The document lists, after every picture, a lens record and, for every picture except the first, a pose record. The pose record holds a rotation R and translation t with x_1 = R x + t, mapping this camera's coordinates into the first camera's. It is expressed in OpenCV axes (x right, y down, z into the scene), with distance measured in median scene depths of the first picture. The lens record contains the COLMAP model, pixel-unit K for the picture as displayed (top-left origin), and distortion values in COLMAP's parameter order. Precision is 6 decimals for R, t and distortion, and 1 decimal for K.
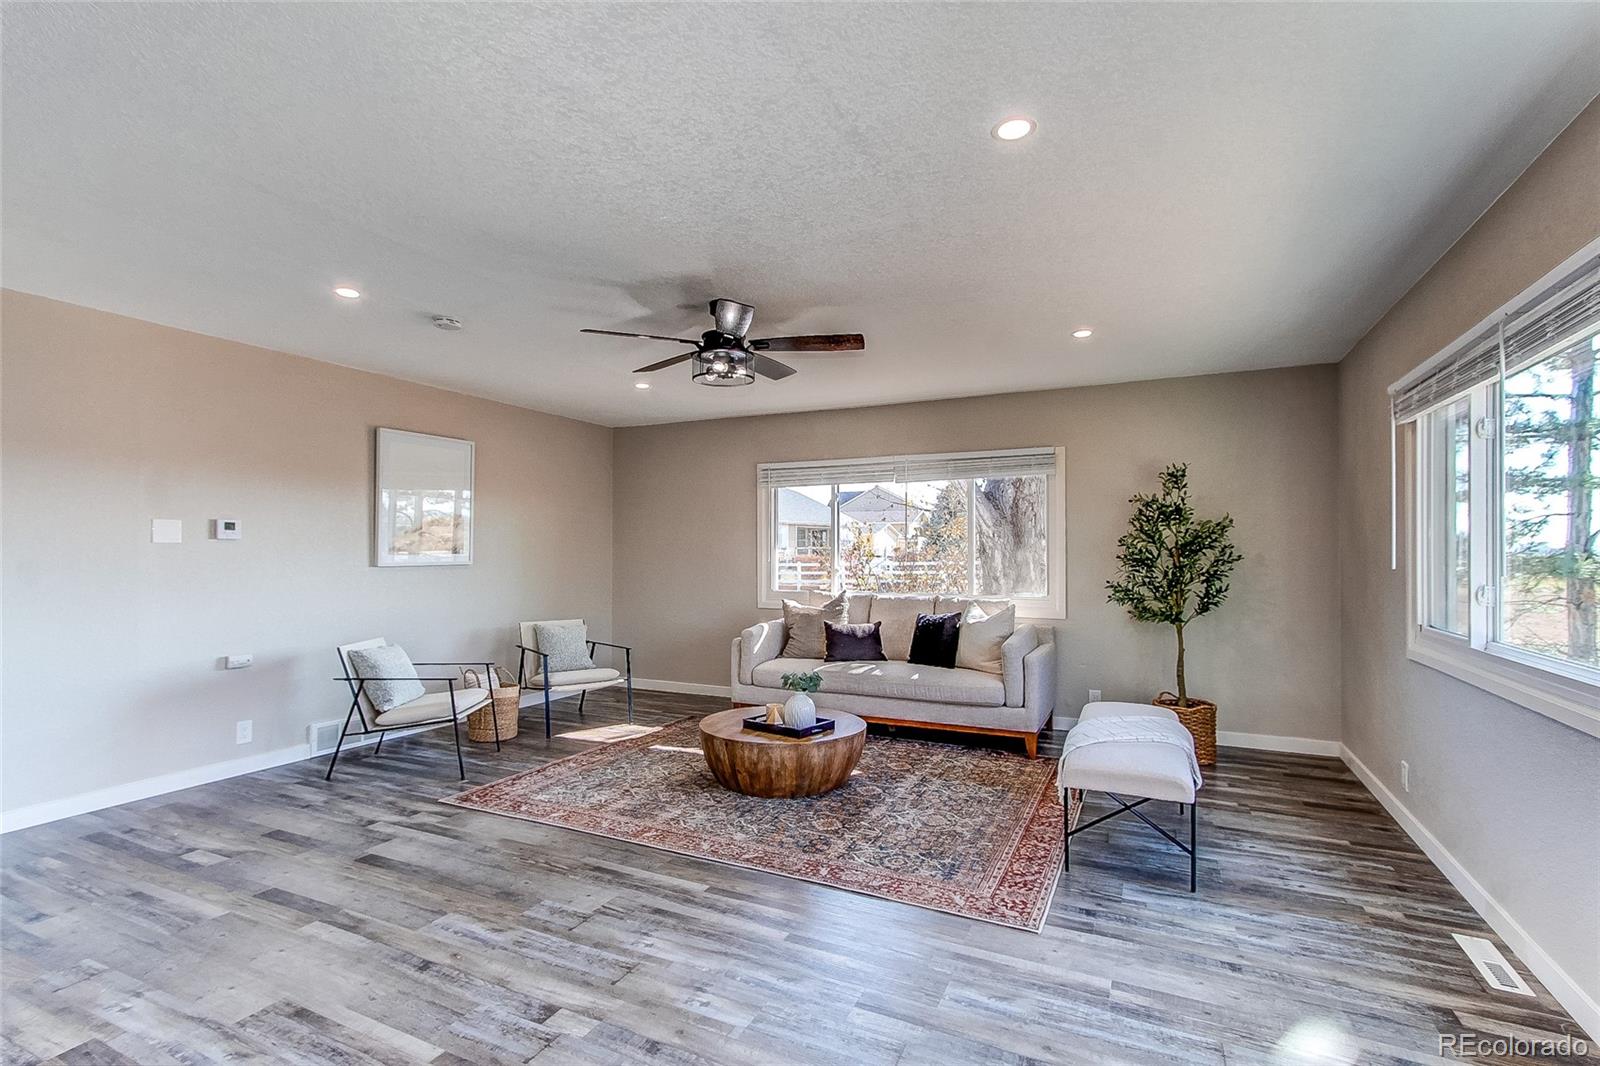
lens RADIAL K [[754.3, 0, 787.8], [0, 754.3, 562.2], [0, 0, 1]] dist [0.002837, 0.000745]
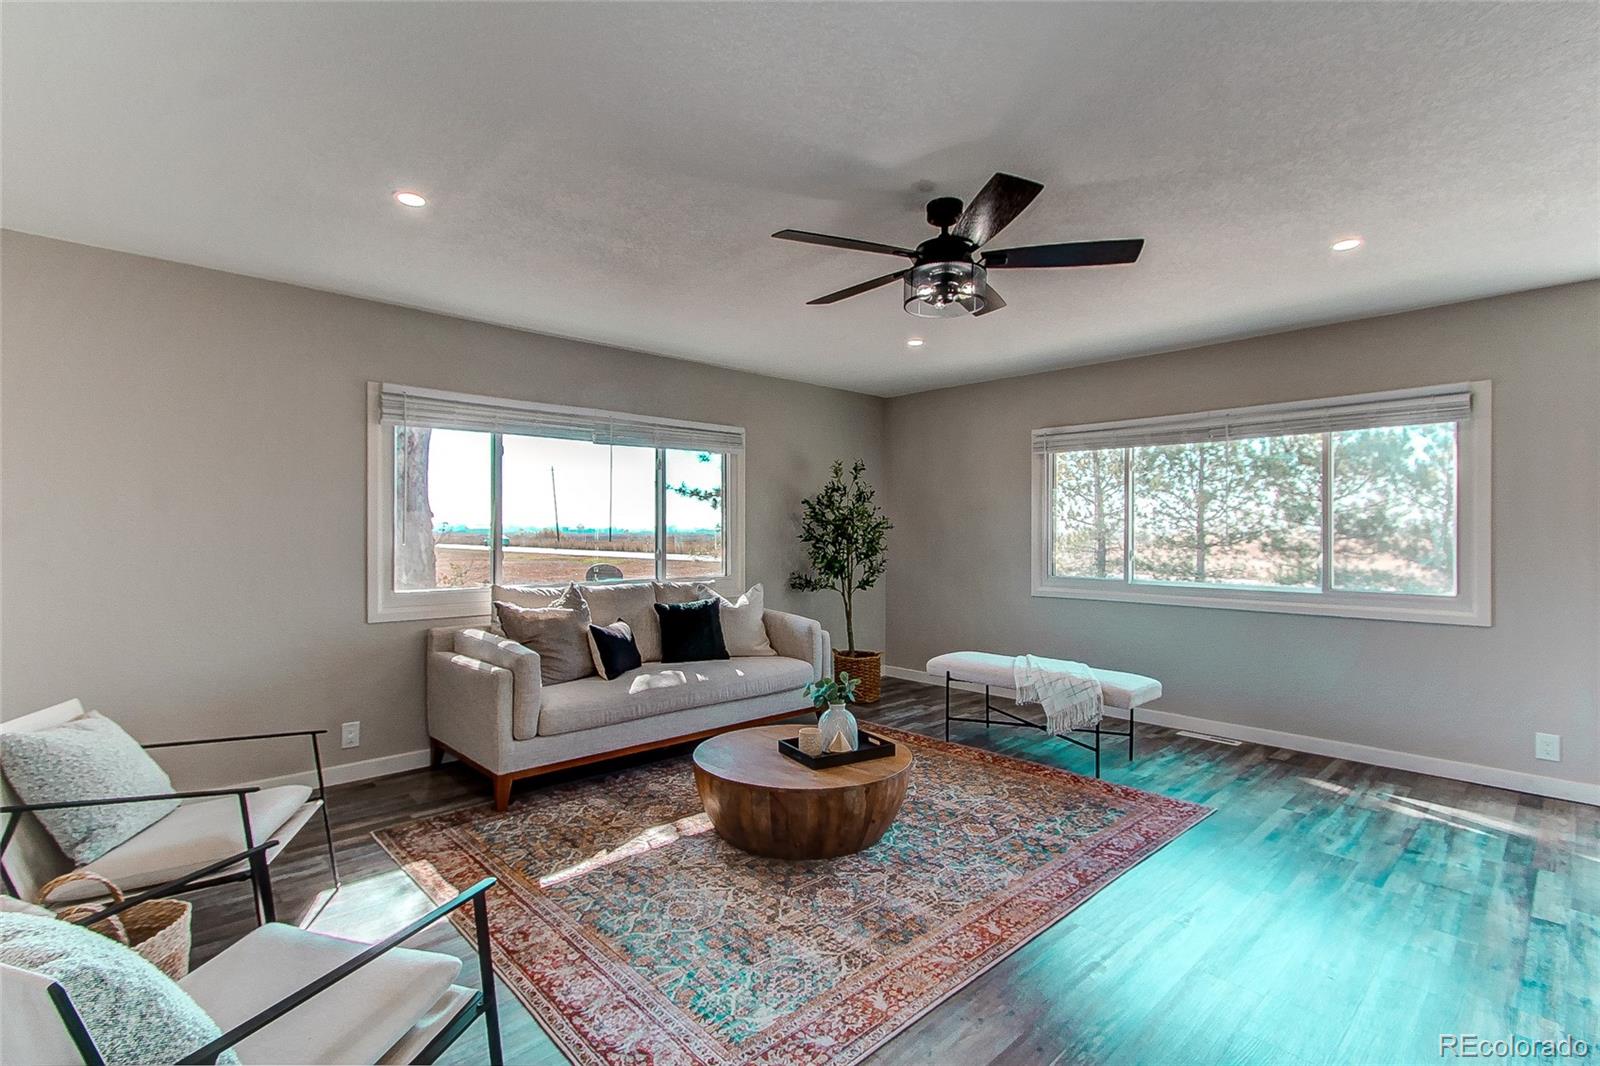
lens RADIAL K [[735.2, 0, 790.1], [0, 735.2, 543.4], [0, 0, 1]] dist [-0.001636, 0.000109]
pose [[0.358492, -0.013715, 0.933432, -0.848853], [0.007430, 0.999902, 0.011838, -0.014618], [-0.933503, 0.002691, 0.358559, 0.877343]]
